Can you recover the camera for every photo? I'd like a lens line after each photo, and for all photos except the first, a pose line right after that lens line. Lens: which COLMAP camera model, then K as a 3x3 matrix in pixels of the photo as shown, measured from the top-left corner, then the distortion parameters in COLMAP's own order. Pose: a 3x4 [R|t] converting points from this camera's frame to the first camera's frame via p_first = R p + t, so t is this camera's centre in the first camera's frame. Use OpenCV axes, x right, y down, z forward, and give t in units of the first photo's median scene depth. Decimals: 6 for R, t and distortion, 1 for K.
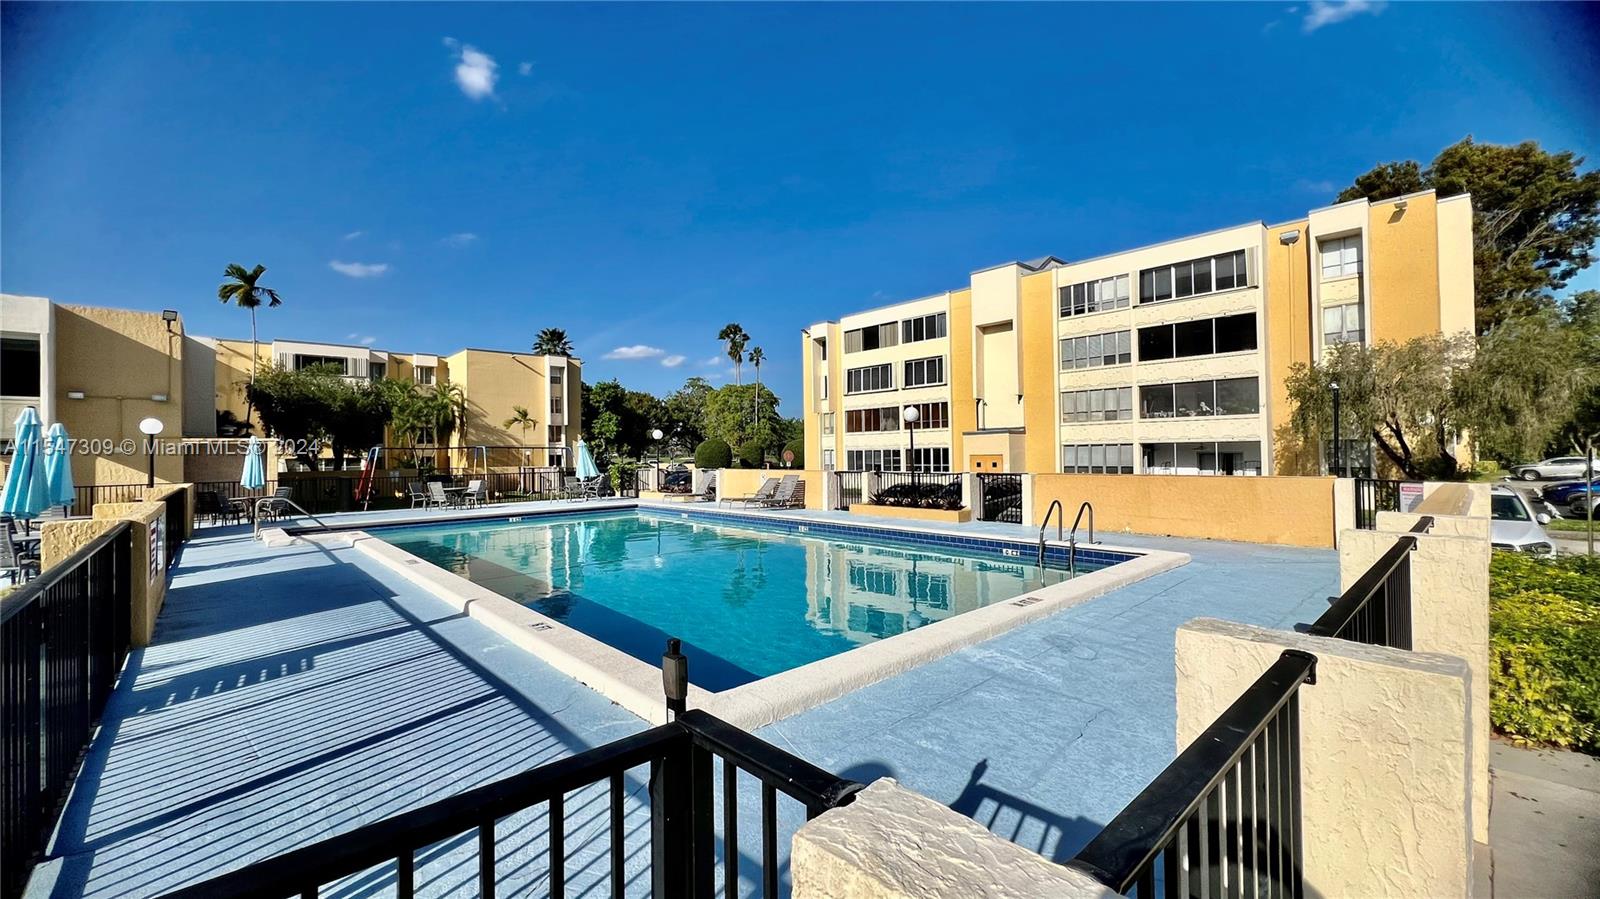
lens RADIAL K [[641.6, 0, 797.0], [0, 641.6, 451.3], [0, 0, 1]] dist [-0.000853, 0.000903]
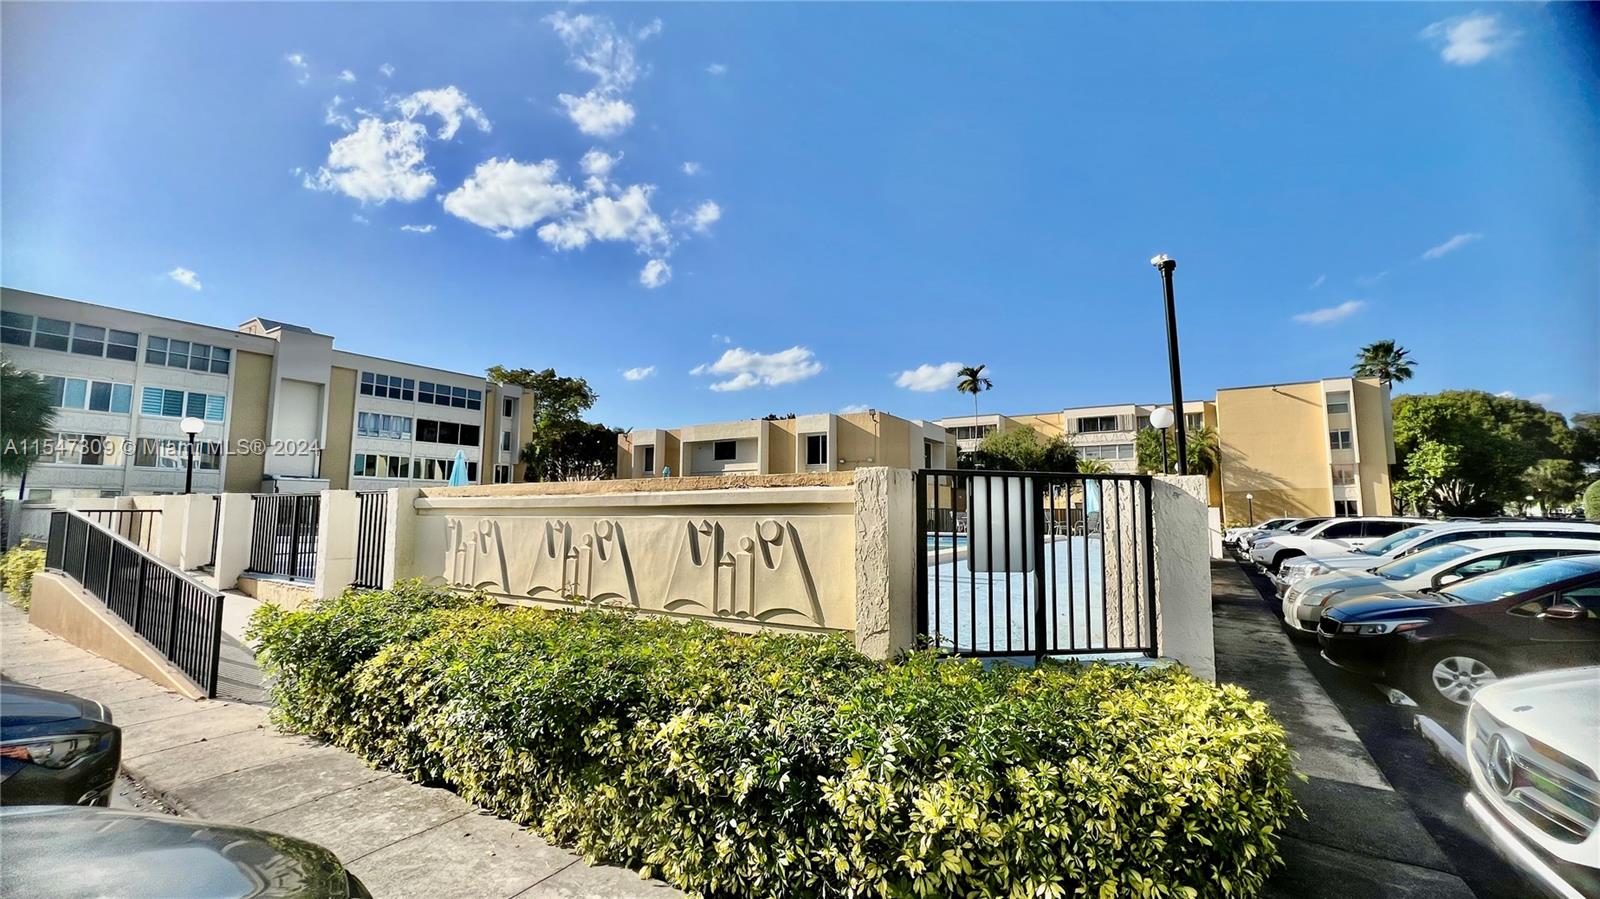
lens RADIAL K [[631.4, 0, 794.3], [0, 631.4, 425.4], [0, 0, 1]] dist [-0.007017, 0.002170]
pose [[0.256867, -0.114156, -0.959681, 0.291183], [-0.006121, 0.992787, -0.119732, 0.014061], [0.966427, 0.036629, 0.254316, 0.183411]]
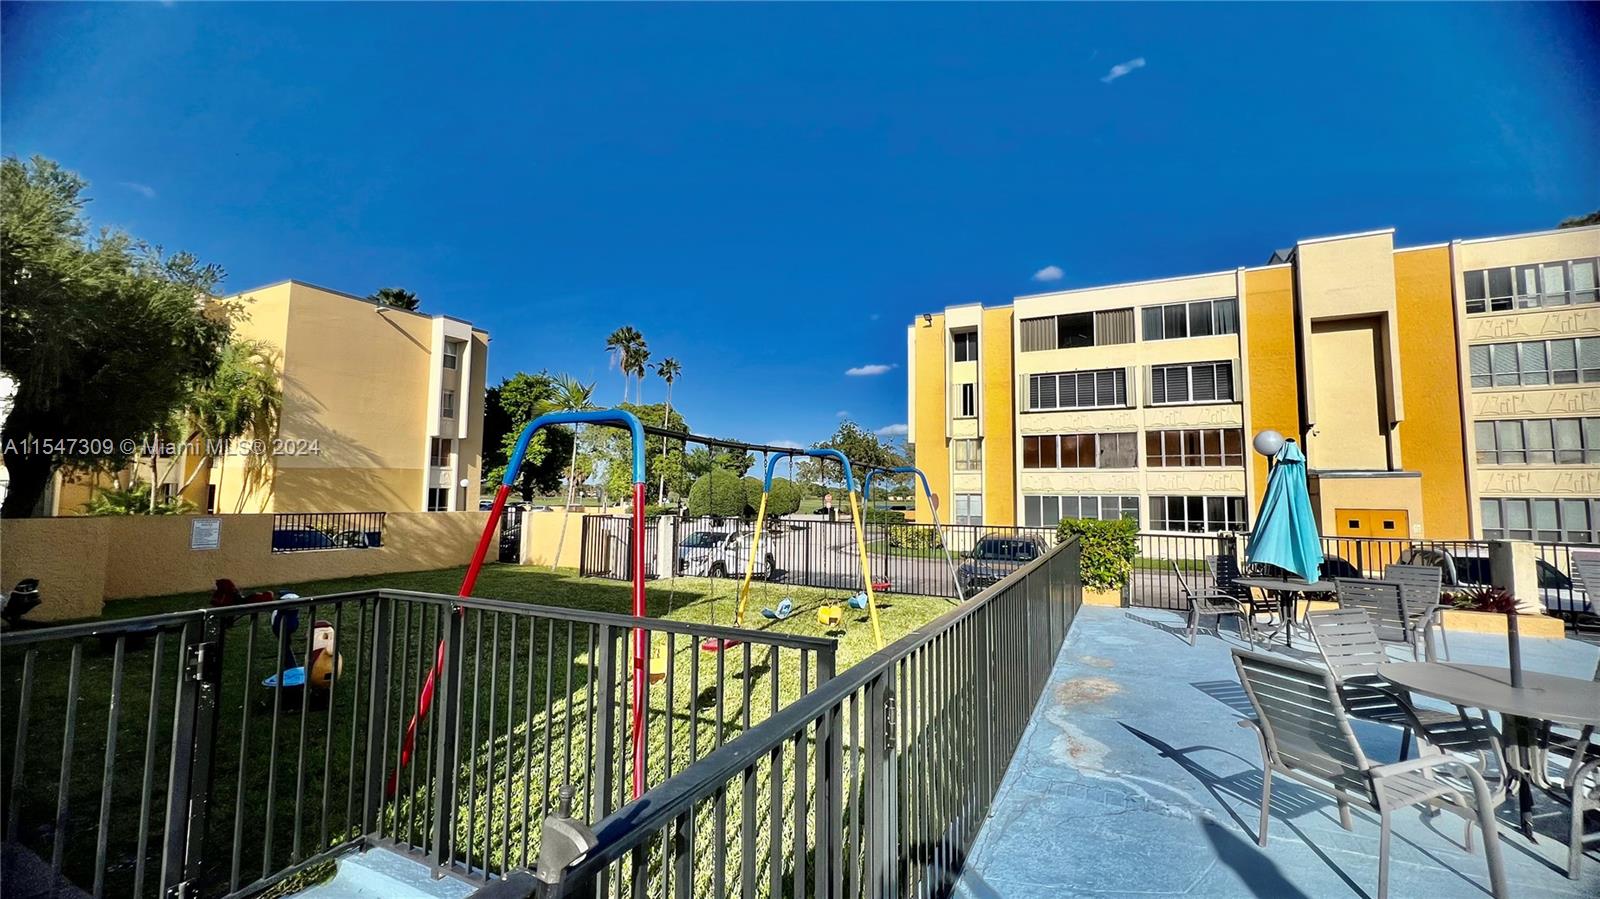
lens RADIAL K [[641.6, 0, 790.9], [0, 641.6, 440.2], [0, 0, 1]] dist [-0.000853, 0.000903]
pose [[0.936448, 0.058071, 0.345967, -0.390672], [-0.027799, 0.995387, -0.091830, 0.009522], [-0.349703, 0.076376, 0.933742, 0.477208]]
